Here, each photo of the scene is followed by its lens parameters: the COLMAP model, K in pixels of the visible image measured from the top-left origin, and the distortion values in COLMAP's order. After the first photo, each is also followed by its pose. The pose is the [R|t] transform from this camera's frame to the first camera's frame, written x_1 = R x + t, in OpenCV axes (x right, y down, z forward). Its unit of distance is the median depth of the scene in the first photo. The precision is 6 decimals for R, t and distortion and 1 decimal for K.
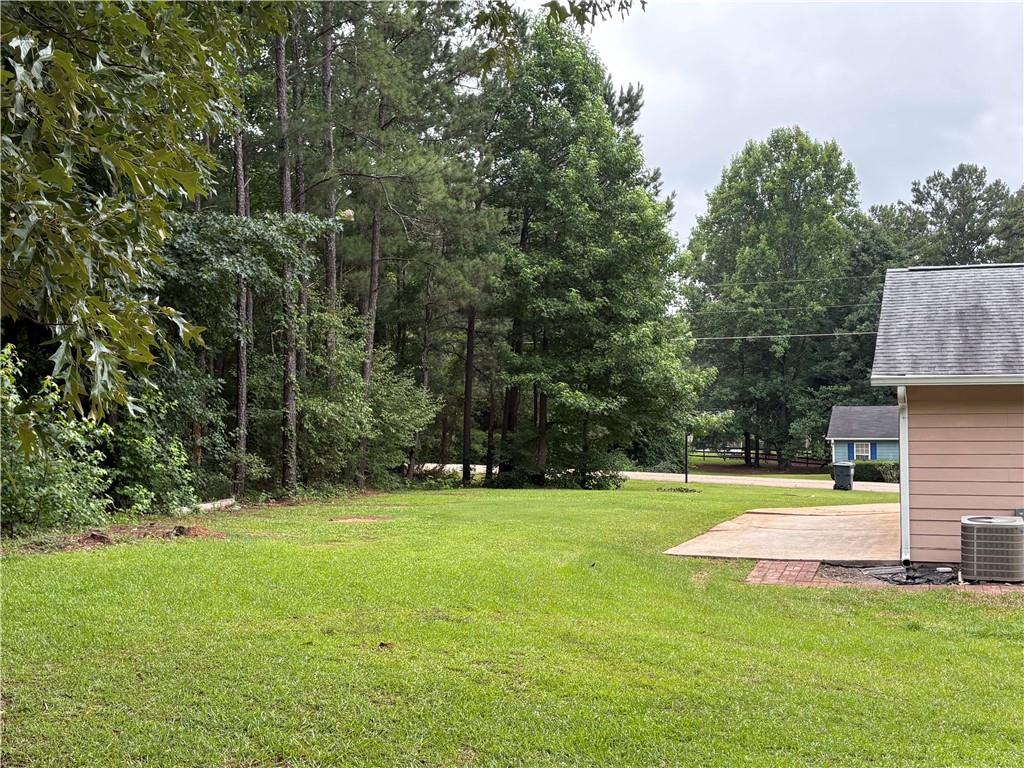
lens RADIAL K [[1238.1, 0, 512.5], [0, 1238.1, 385.1], [0, 0, 1]] dist [0.085492, 0.000000]
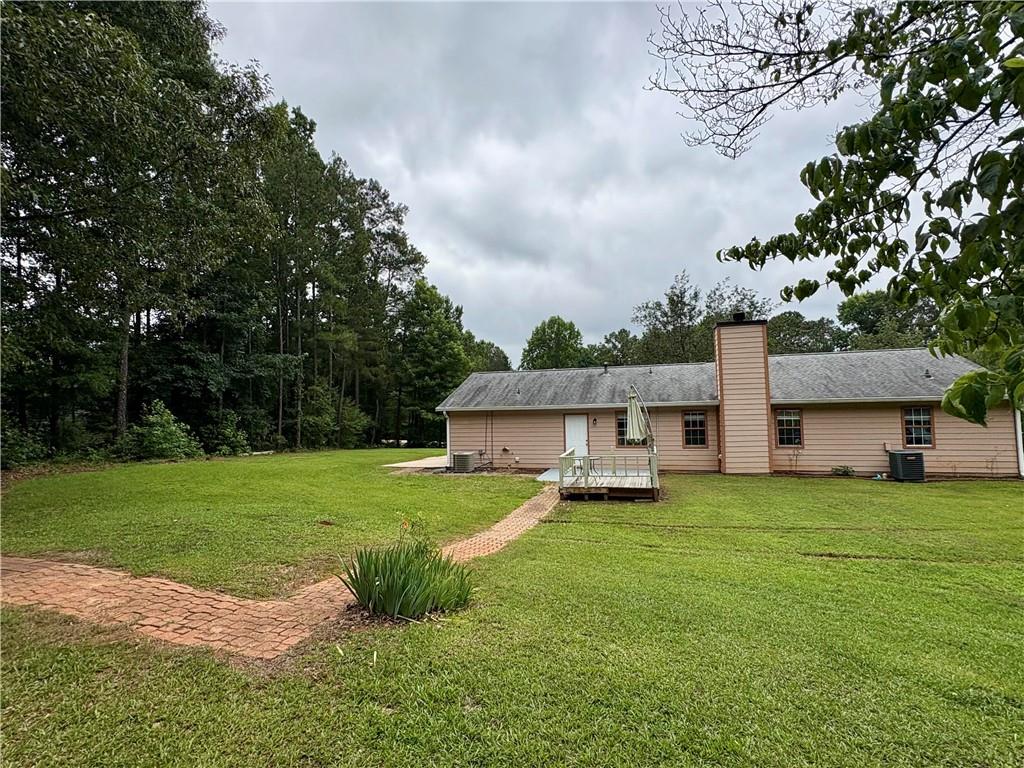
lens RADIAL K [[483.7, 0, 510.8], [0, 483.7, 382.3], [0, 0, 1]] dist [-0.001072, -0.000098]
pose [[0.999601, -0.003960, 0.027954, 0.199320], [0.005584, 0.998285, -0.058271, 0.000291], [-0.027675, 0.058404, 0.997909, -0.102280]]
